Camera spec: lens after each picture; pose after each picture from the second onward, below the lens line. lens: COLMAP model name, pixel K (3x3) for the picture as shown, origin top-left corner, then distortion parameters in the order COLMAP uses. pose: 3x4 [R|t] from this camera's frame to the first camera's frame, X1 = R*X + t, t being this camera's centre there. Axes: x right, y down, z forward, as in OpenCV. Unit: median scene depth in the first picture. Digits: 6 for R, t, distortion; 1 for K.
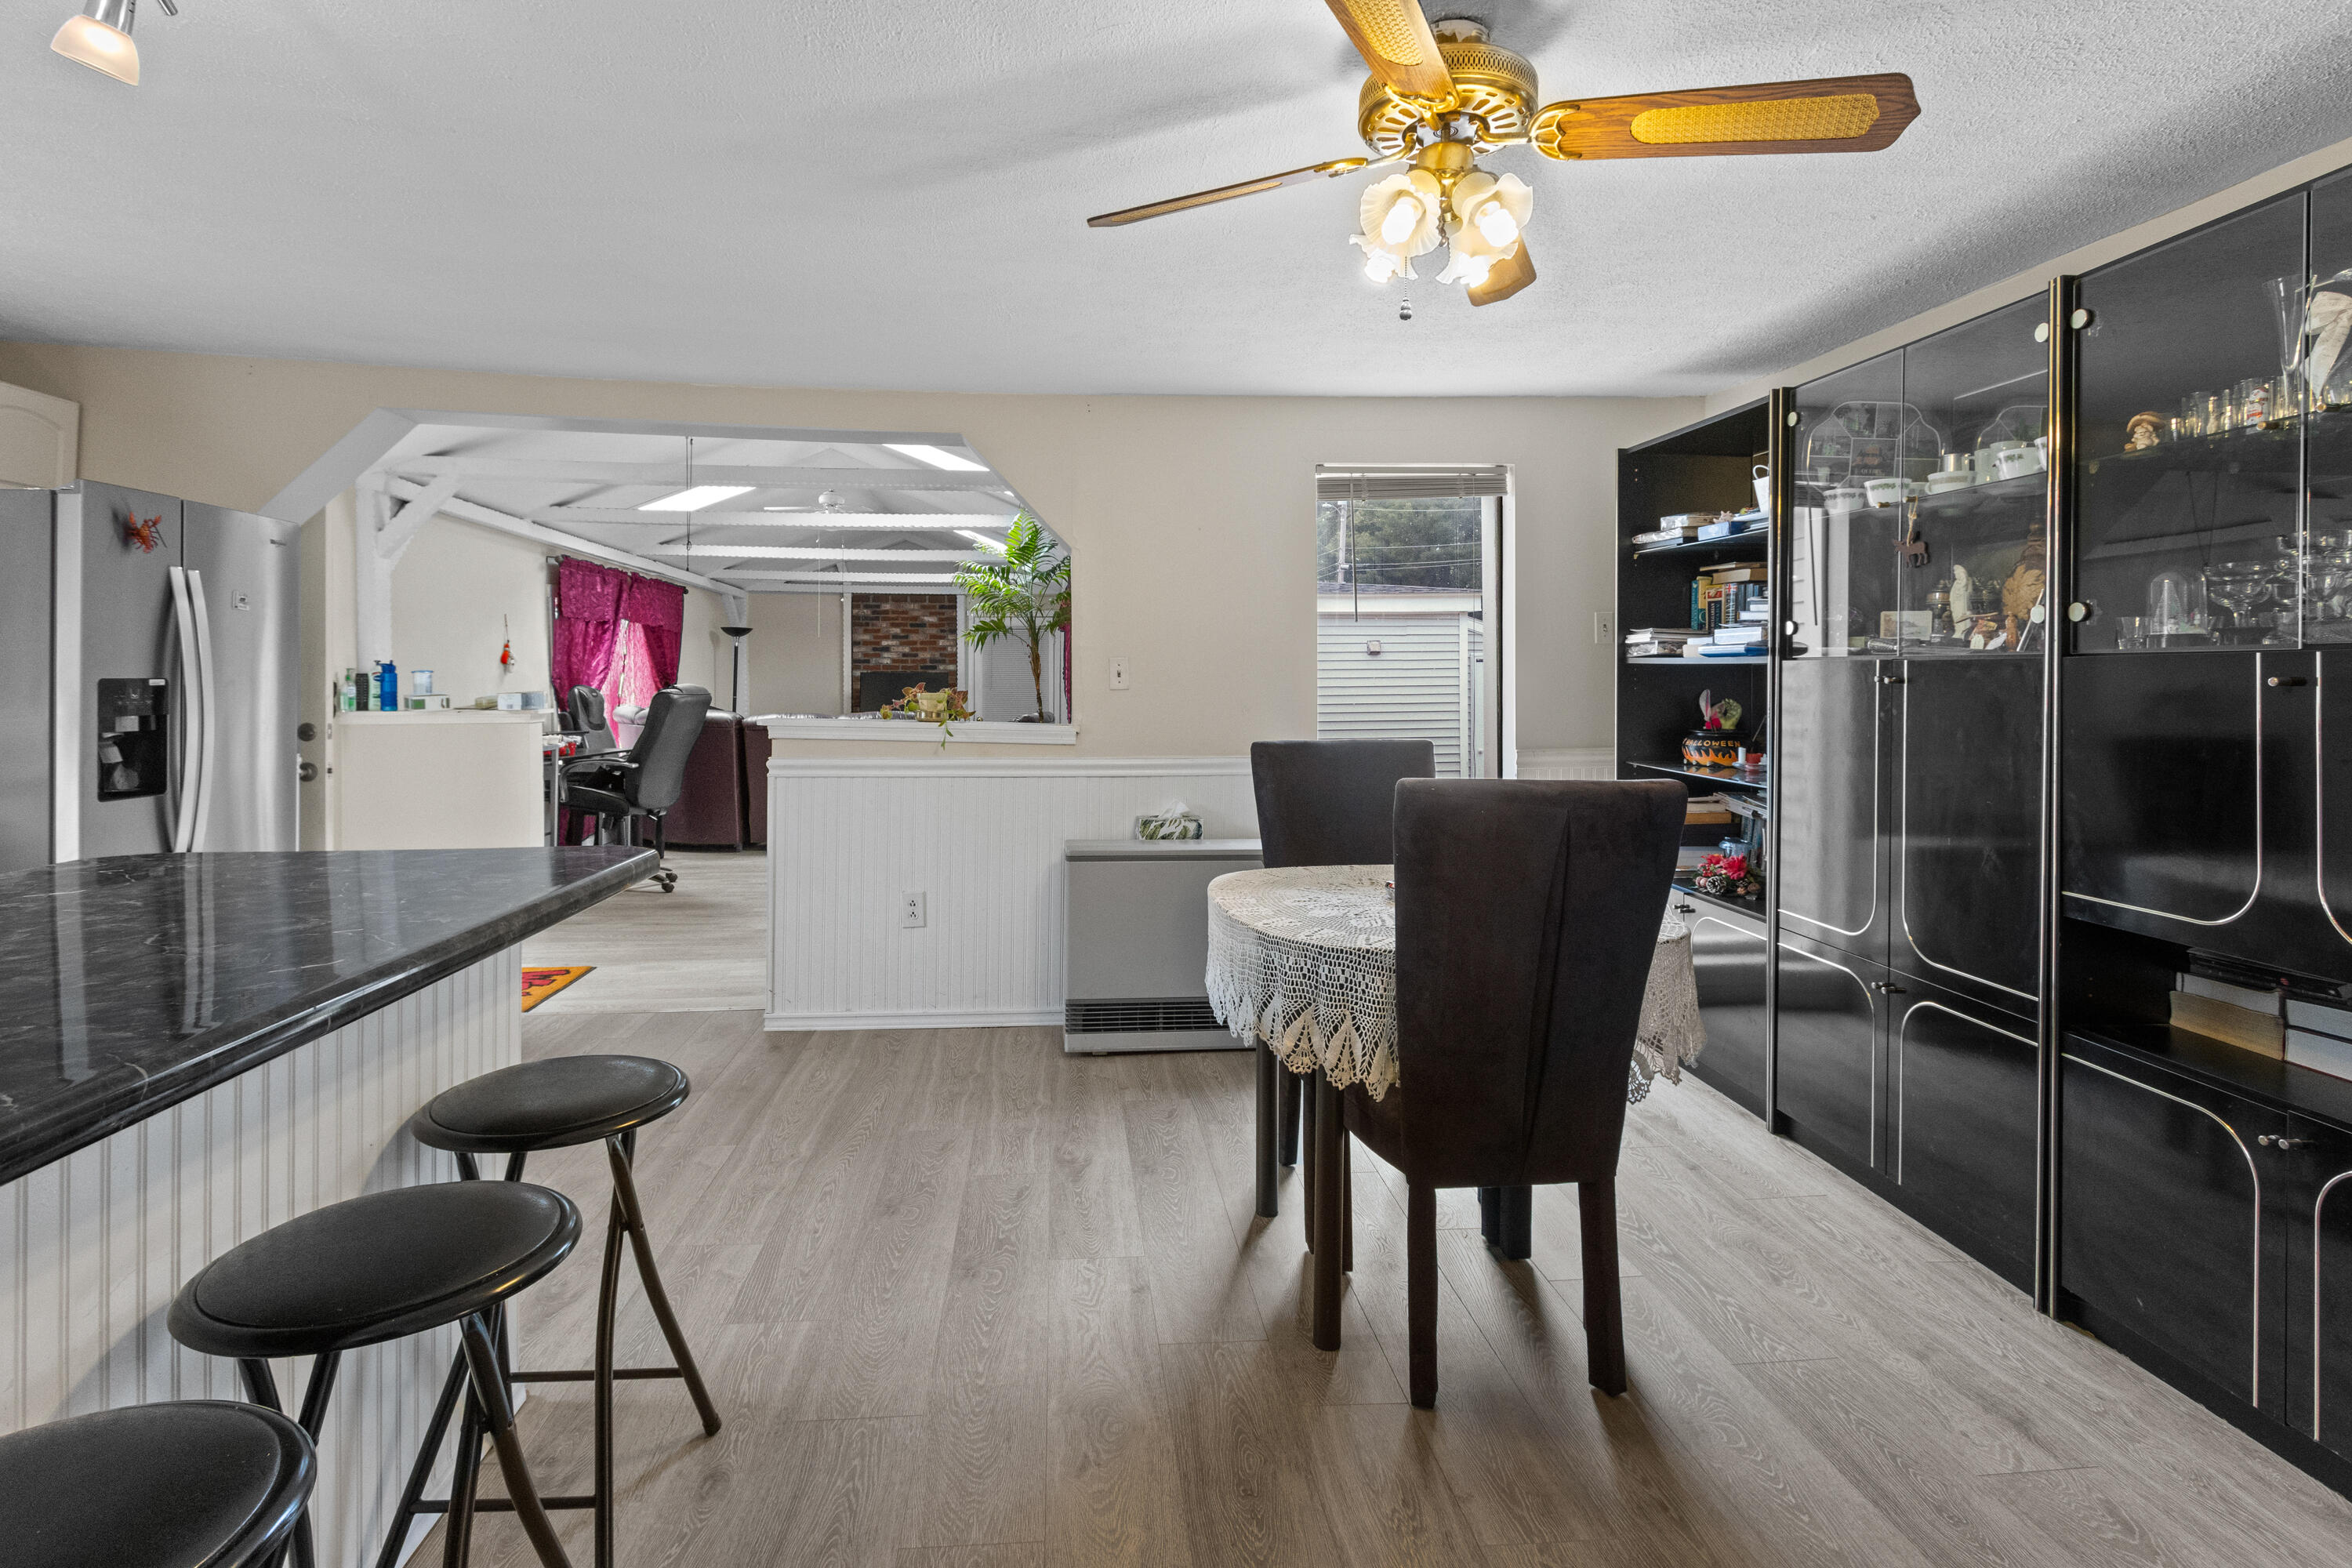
lens RADIAL K [[1145.8, 0, 1171.9], [0, 1145.8, 683.4], [0, 0, 1]] dist [-0.000962, -0.000120]
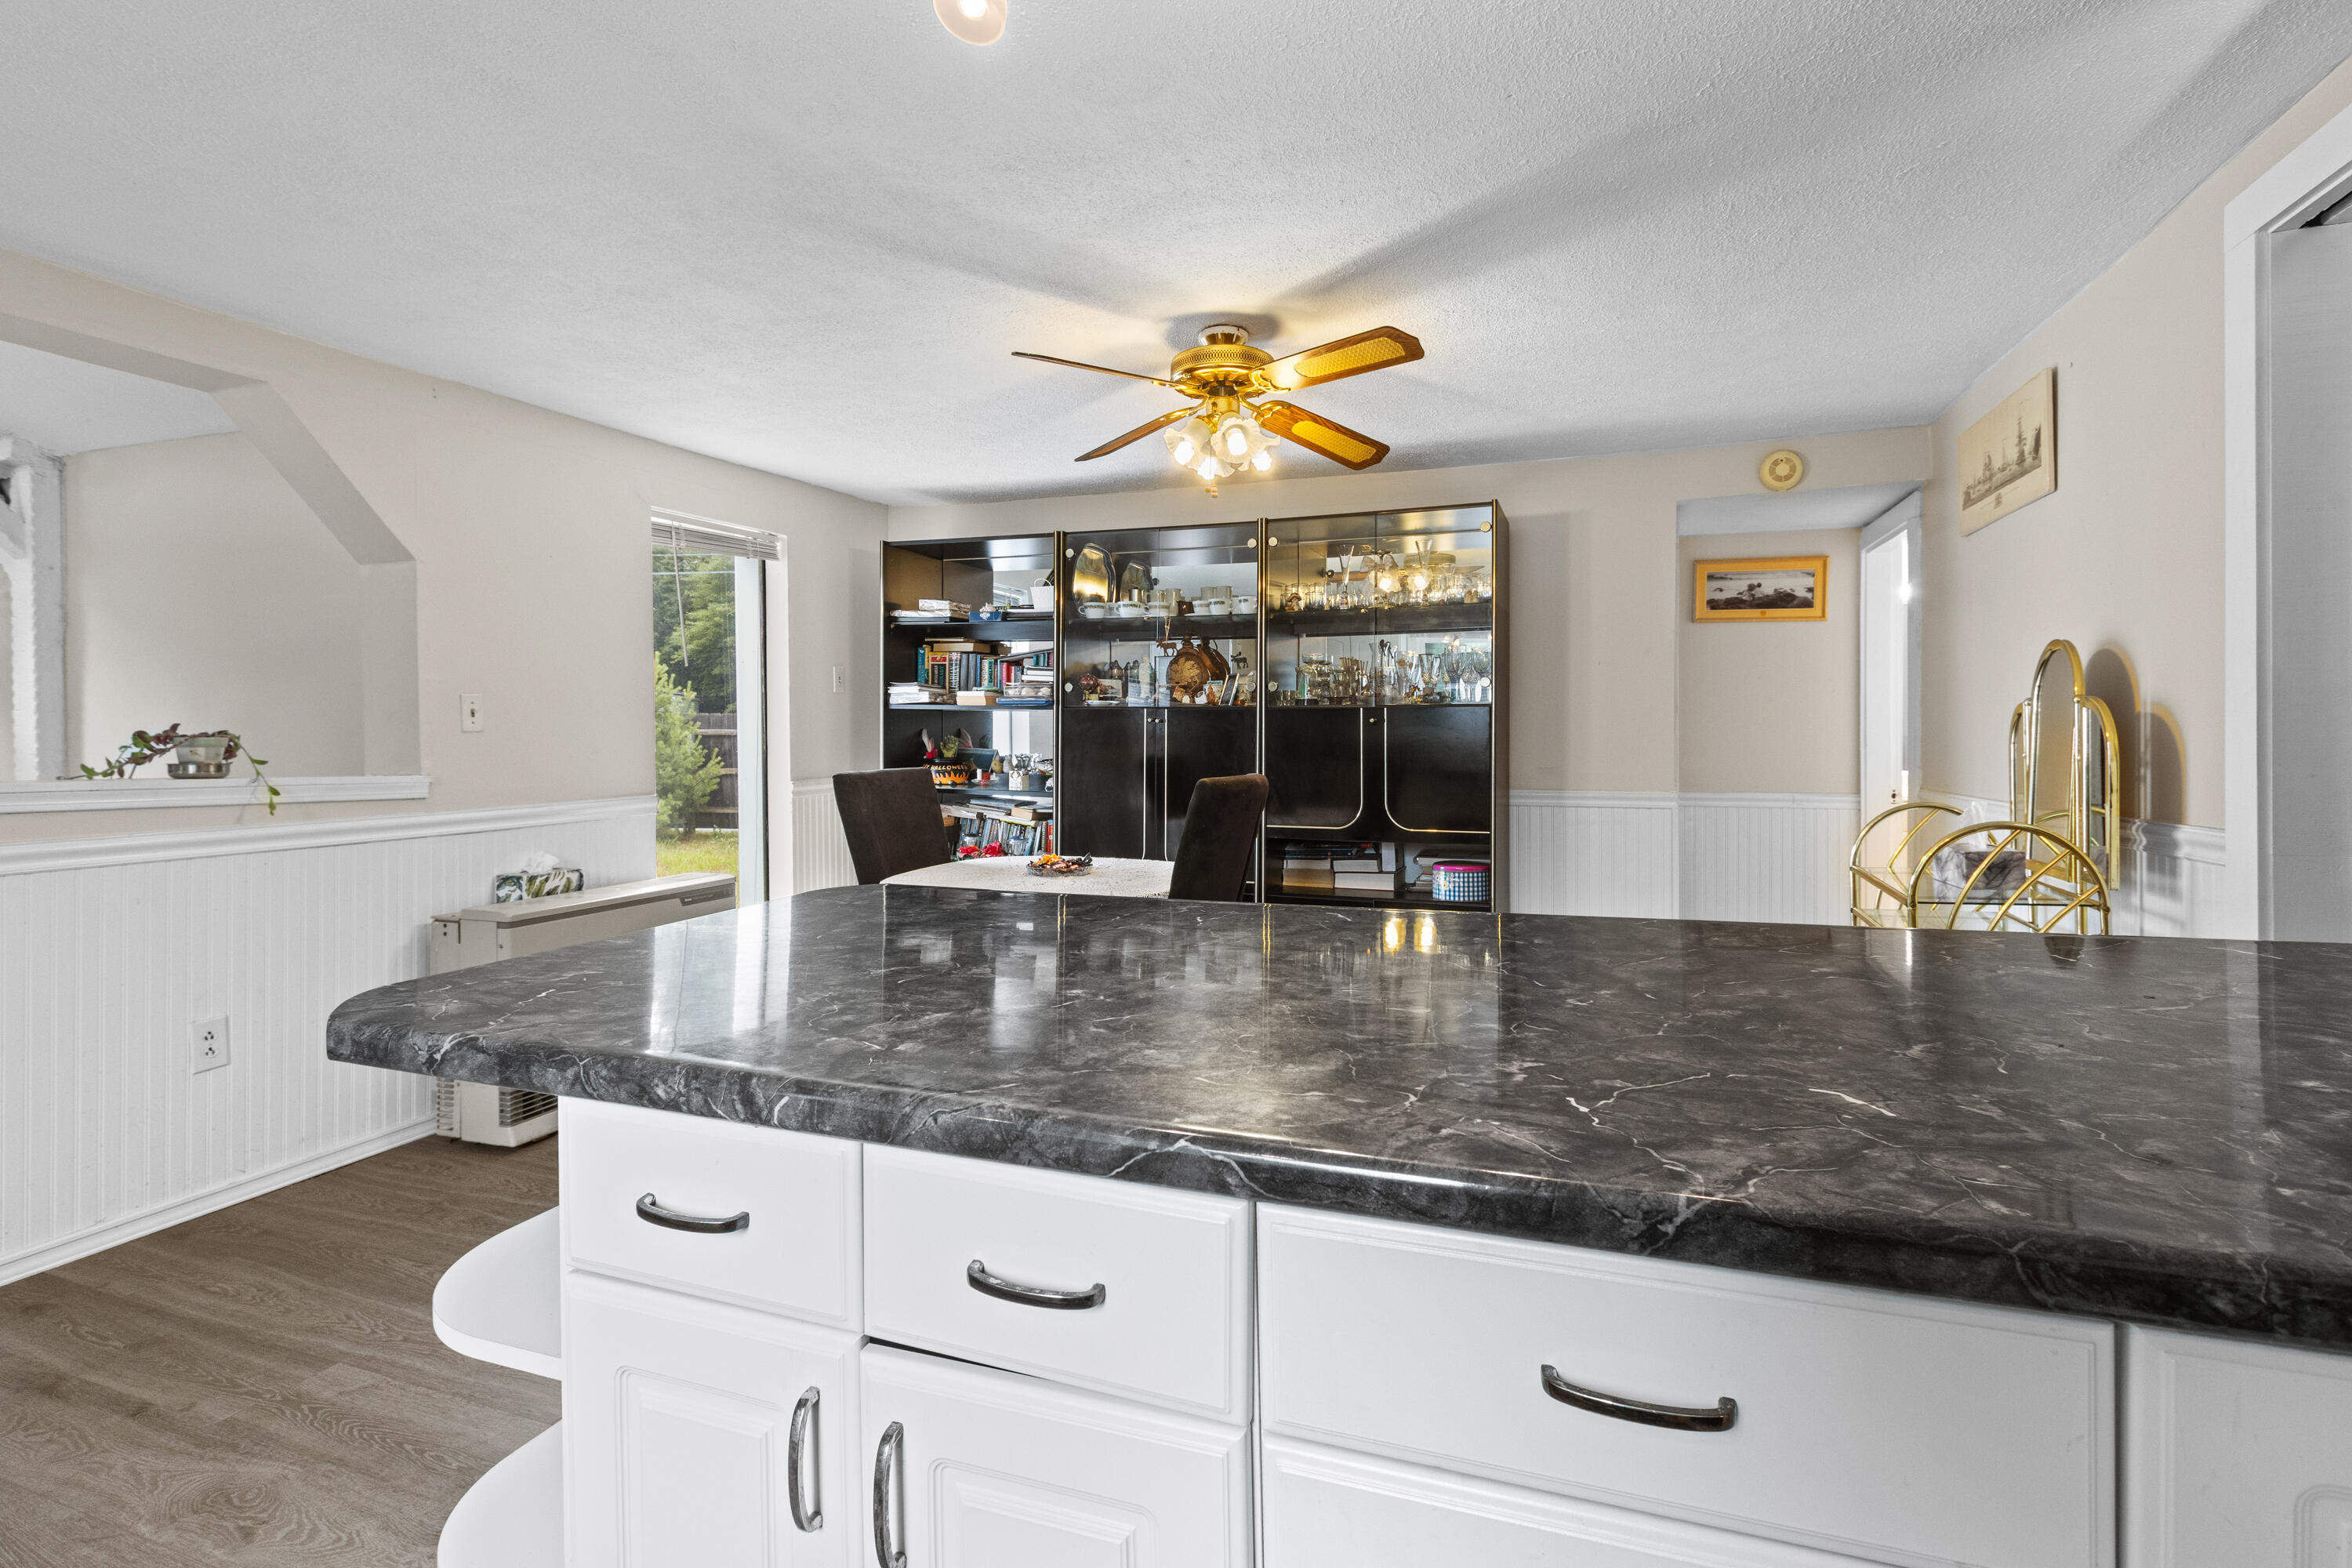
lens RADIAL K [[1101.9, 0, 1174.5], [0, 1101.9, 735.1], [0, 0, 1]] dist [0.001065, 0.000111]
pose [[0.437570, -0.007928, 0.899149, -0.595239], [0.004484, 0.999968, 0.006634, 0.005386], [-0.899173, 0.001129, 0.437592, 0.174461]]
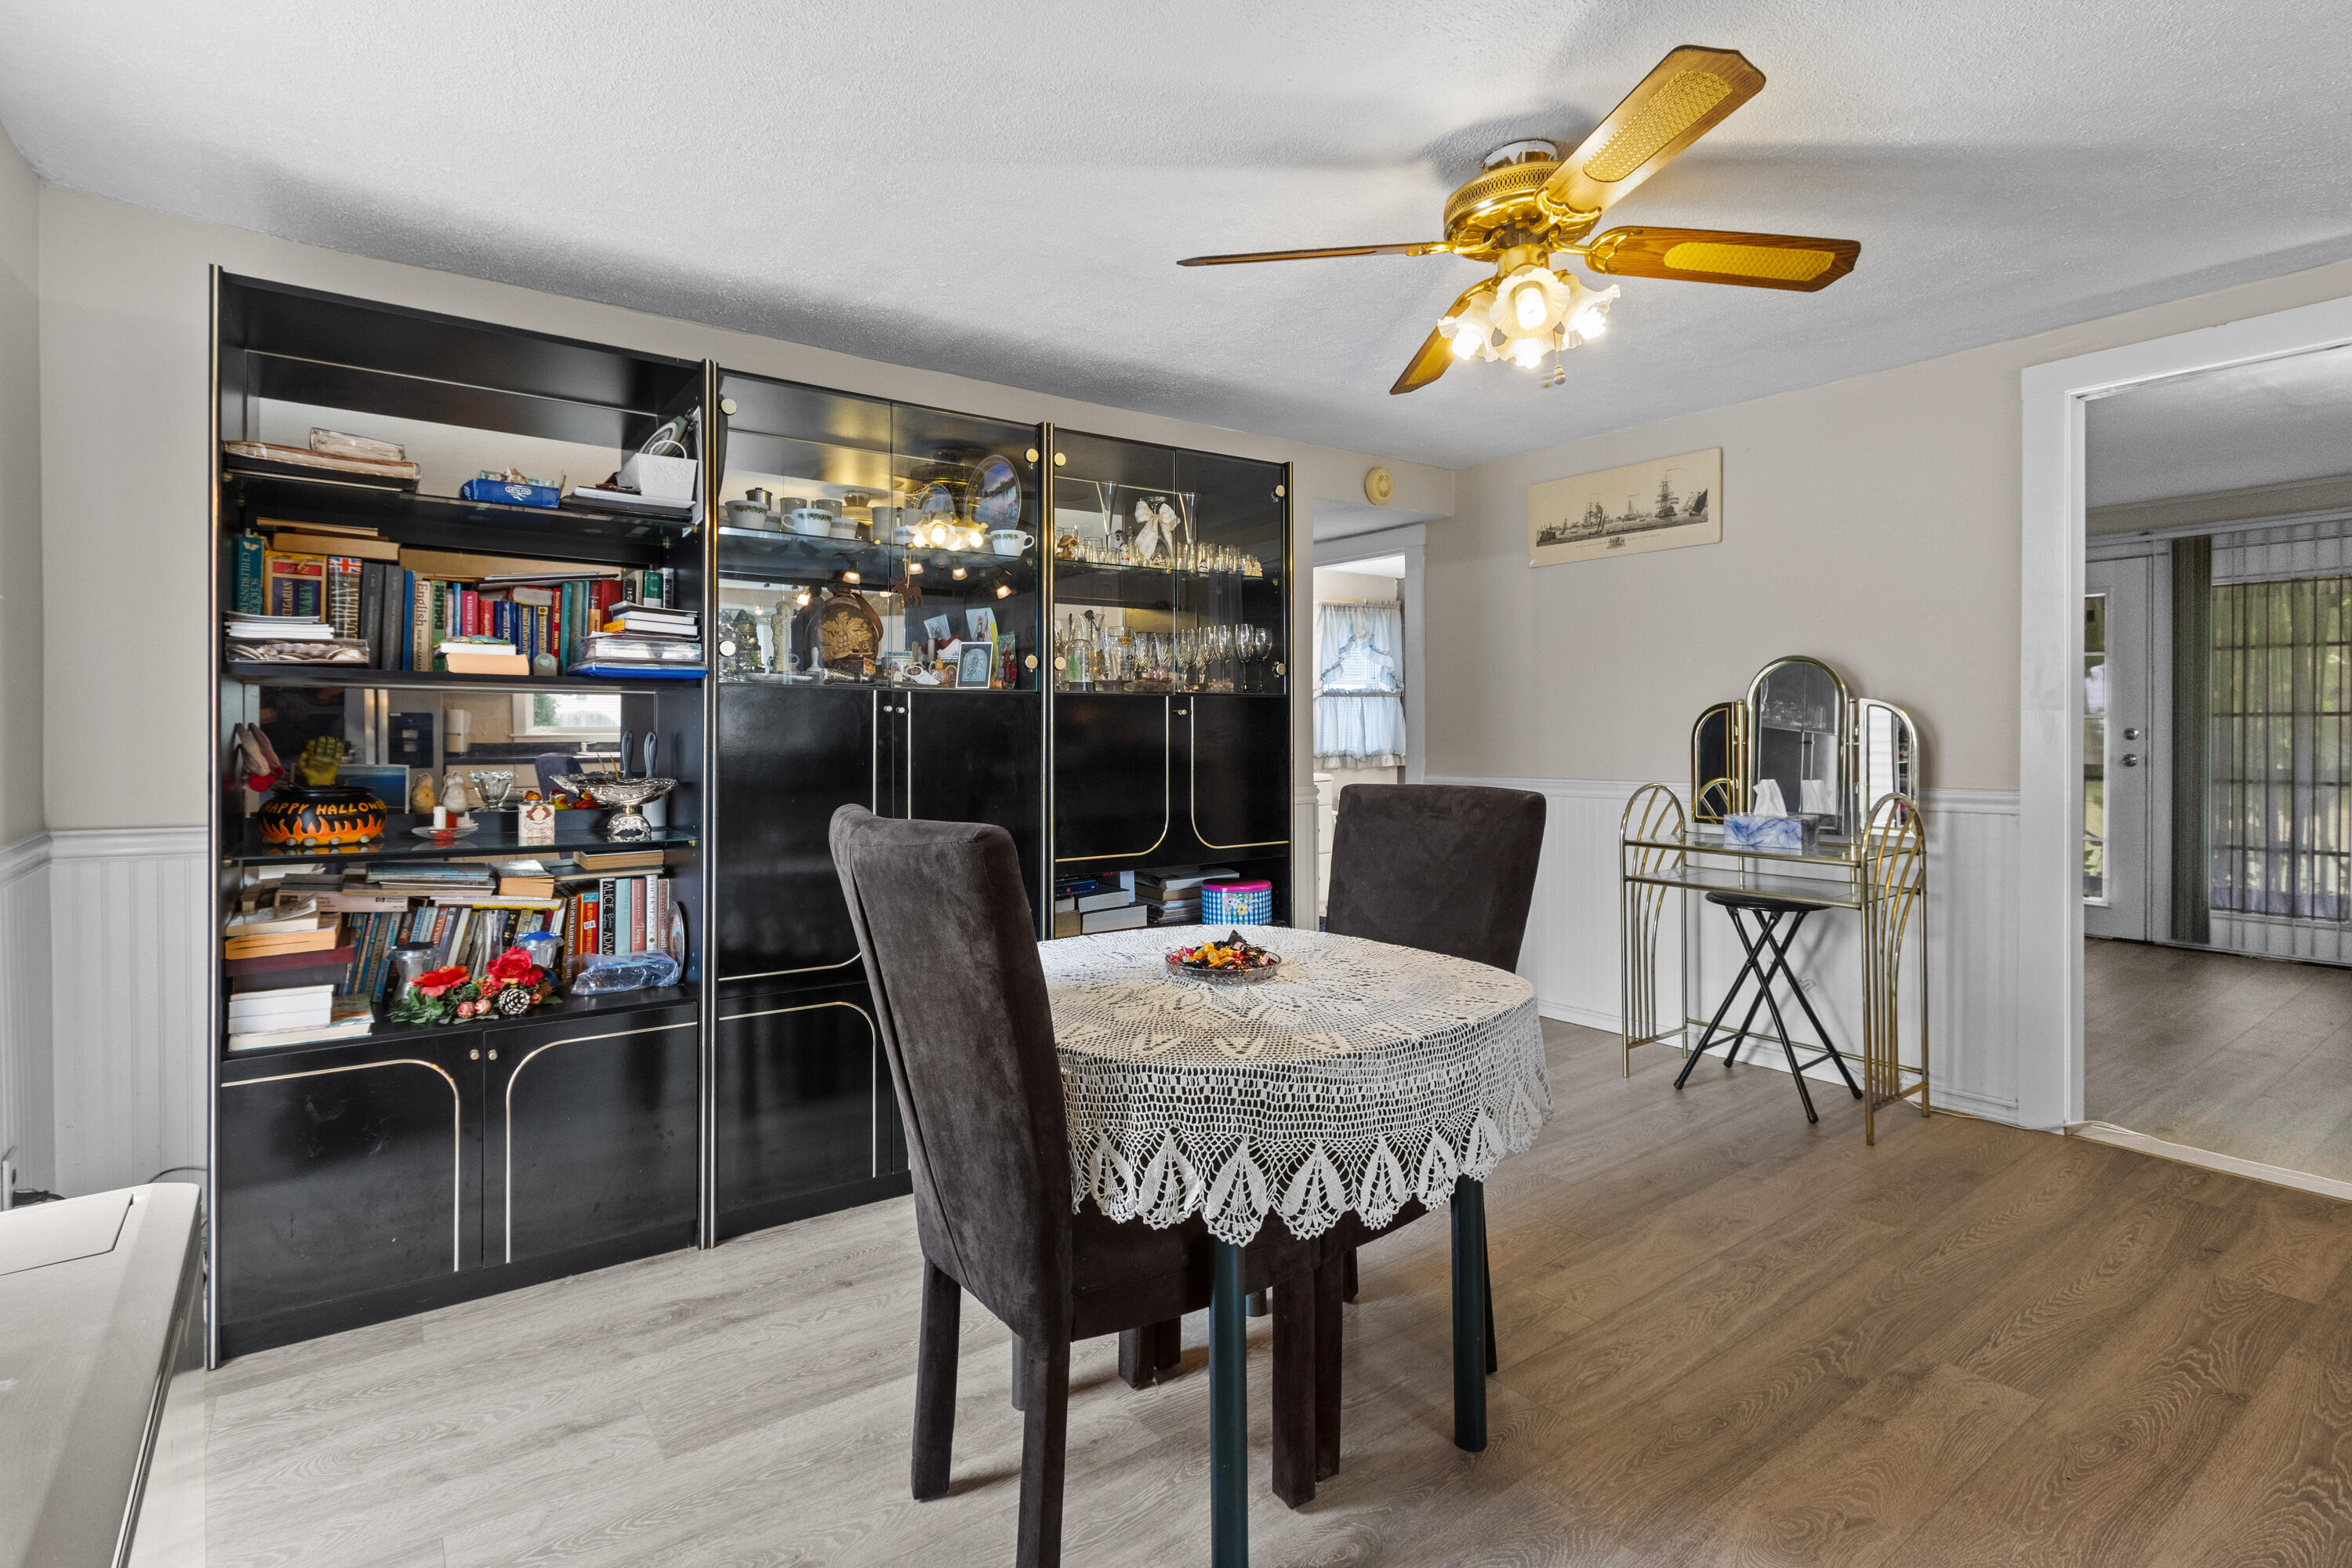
lens RADIAL K [[1119.5, 0, 1133.3], [0, 1119.5, 725.2], [0, 0, 1]] dist [0.001660, 0.000705]
pose [[-0.481581, 0.000983, 0.876401, -0.278954], [0.003003, 0.999995, 0.000529, 0.008238], [-0.876397, 0.002886, -0.481581, 0.909902]]
